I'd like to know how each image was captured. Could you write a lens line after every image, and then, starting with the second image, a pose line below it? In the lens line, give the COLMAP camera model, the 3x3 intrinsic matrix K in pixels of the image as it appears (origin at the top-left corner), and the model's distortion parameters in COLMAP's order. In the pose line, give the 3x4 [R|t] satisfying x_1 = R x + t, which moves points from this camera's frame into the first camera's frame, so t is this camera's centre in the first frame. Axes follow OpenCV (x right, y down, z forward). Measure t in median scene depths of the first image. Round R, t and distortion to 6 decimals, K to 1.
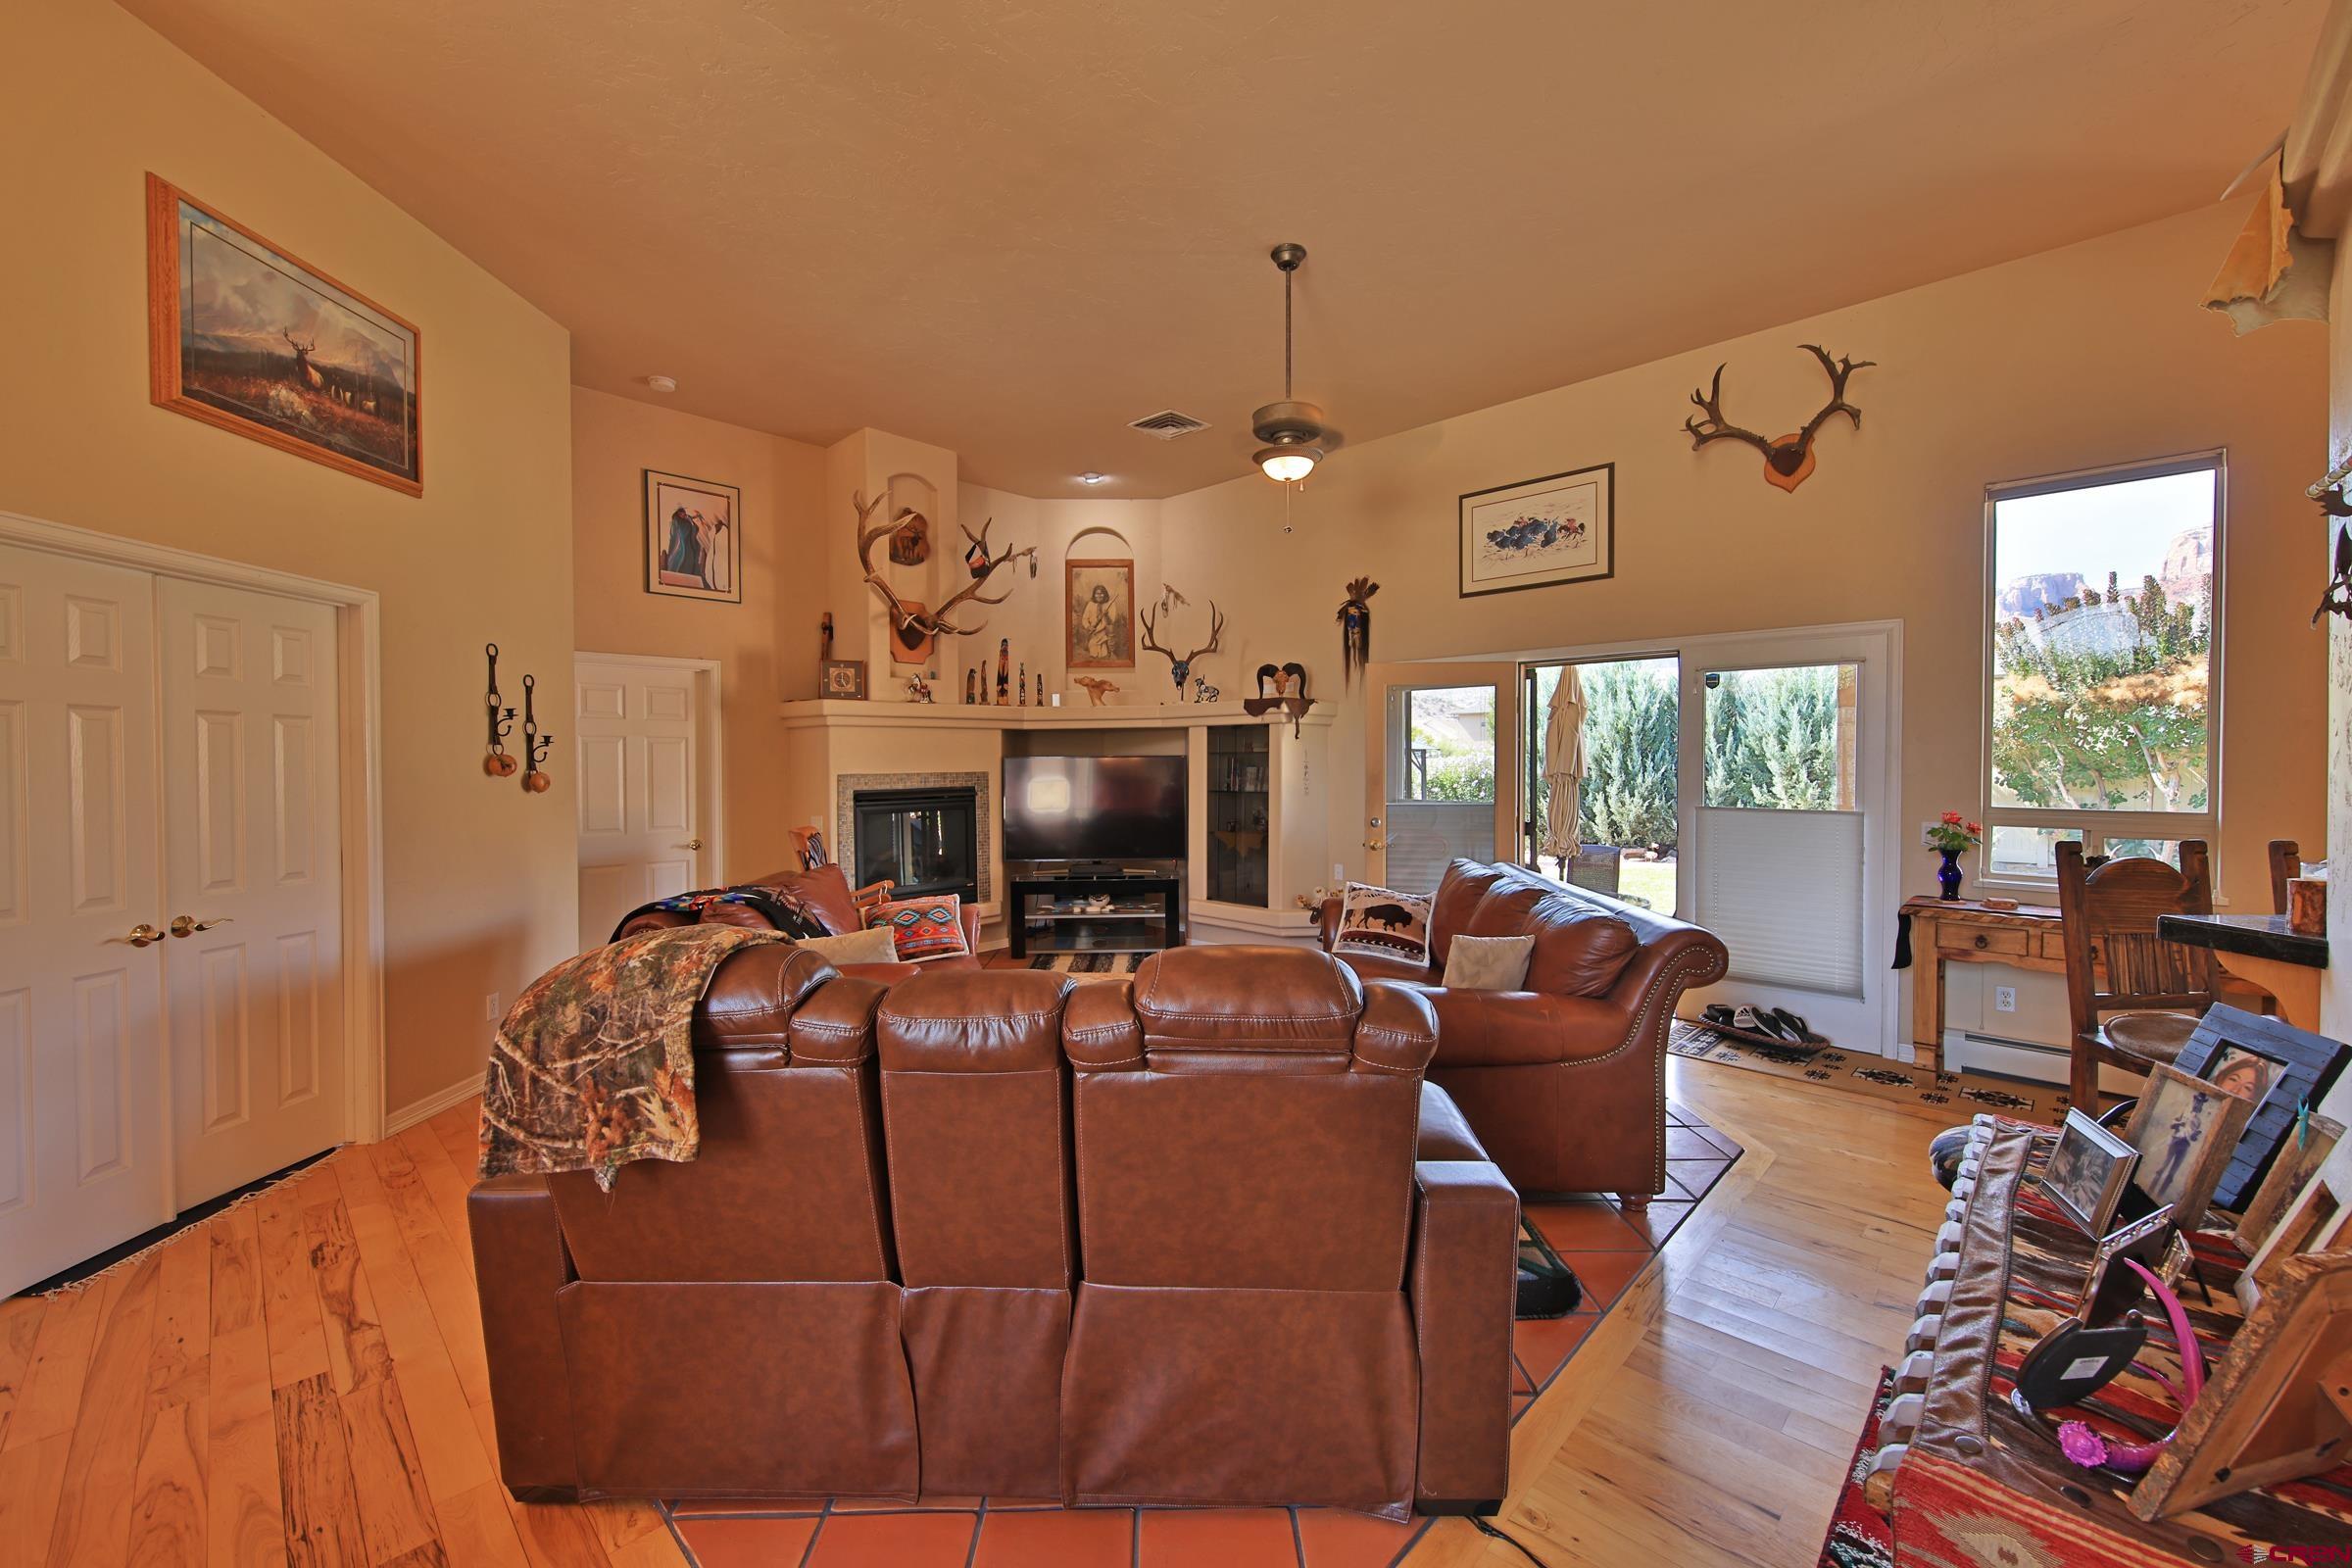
lens RADIAL K [[922.3, 0, 1174.0], [0, 922.3, 776.5], [0, 0, 1]] dist [-0.000295, -0.004490]
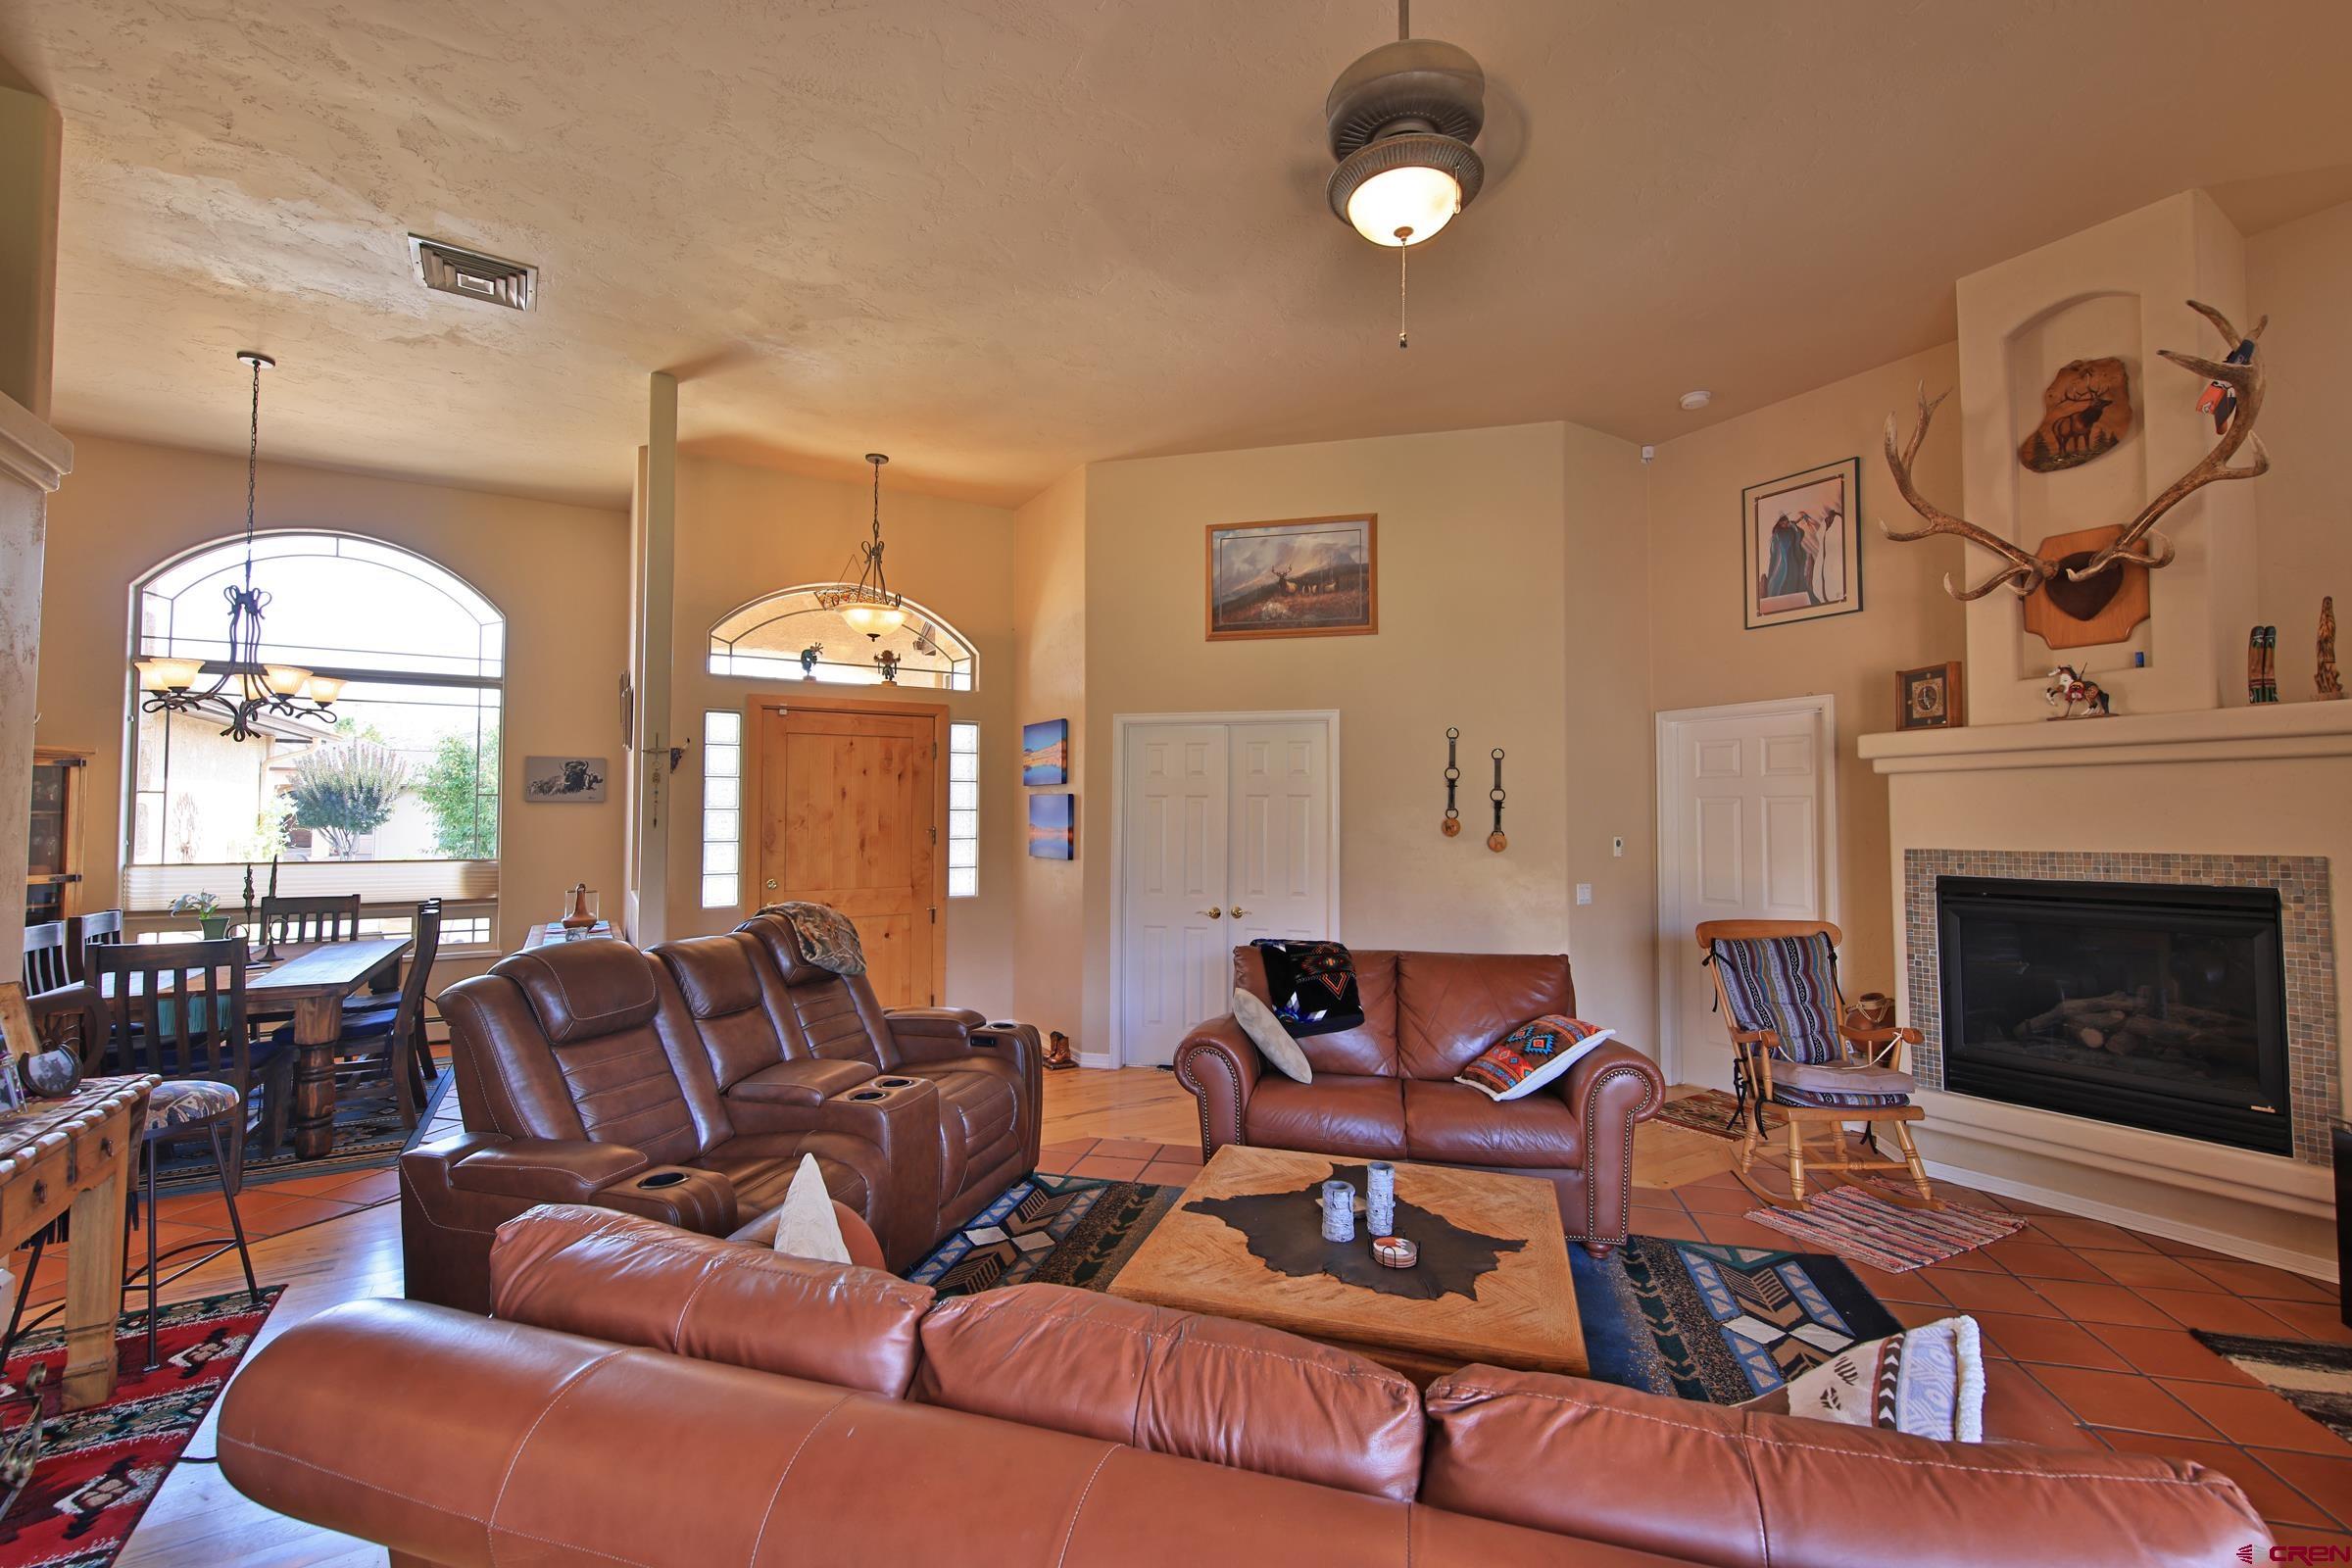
lens RADIAL K [[969.9, 0, 1198.3], [0, 969.9, 777.9], [0, 0, 1]] dist [-0.002097, -0.000839]
pose [[-0.252155, -0.035484, -0.967036, 0.413037], [-0.016642, 0.999339, -0.032330, -0.021136], [0.967544, 0.007941, -0.252579, 0.699092]]
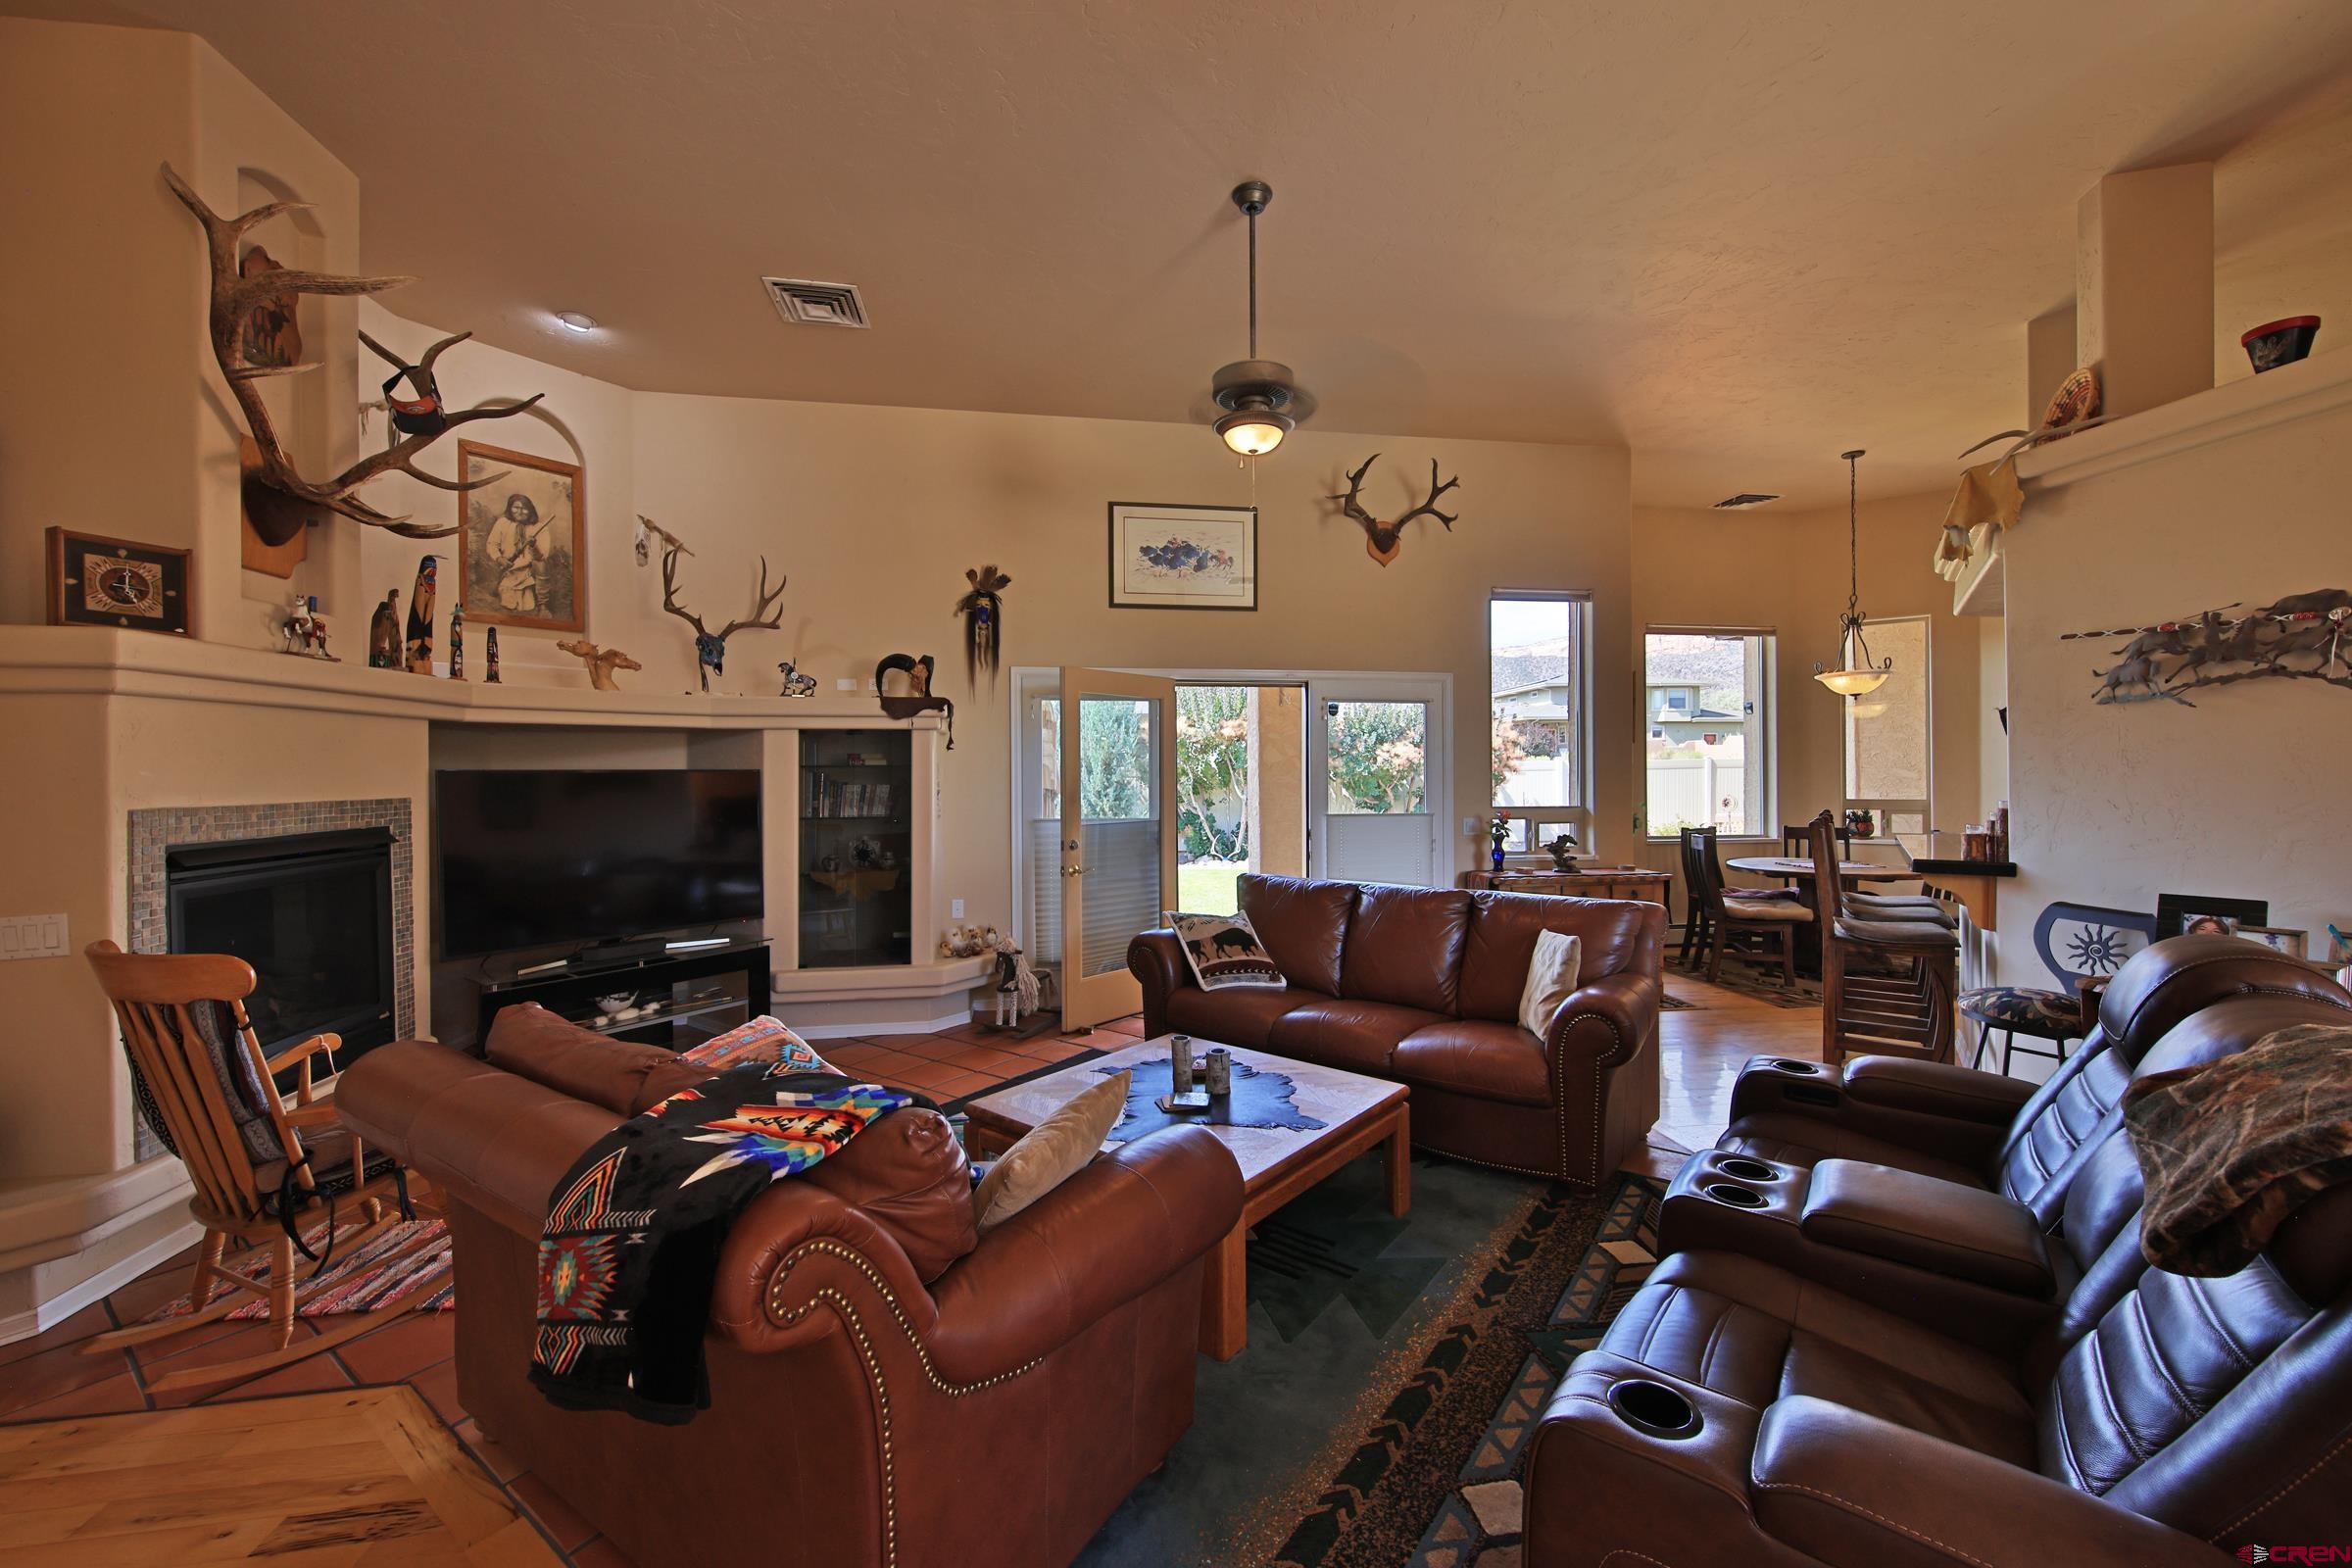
lens RADIAL K [[926.7, 0, 1185.8], [0, 926.7, 781.7], [0, 0, 1]] dist [0.001606, -0.000066]
pose [[0.596043, -0.004225, 0.802941, -0.420291], [0.015532, 0.999860, -0.006268, -0.004718], [-0.802802, 0.016207, 0.596025, 0.364379]]
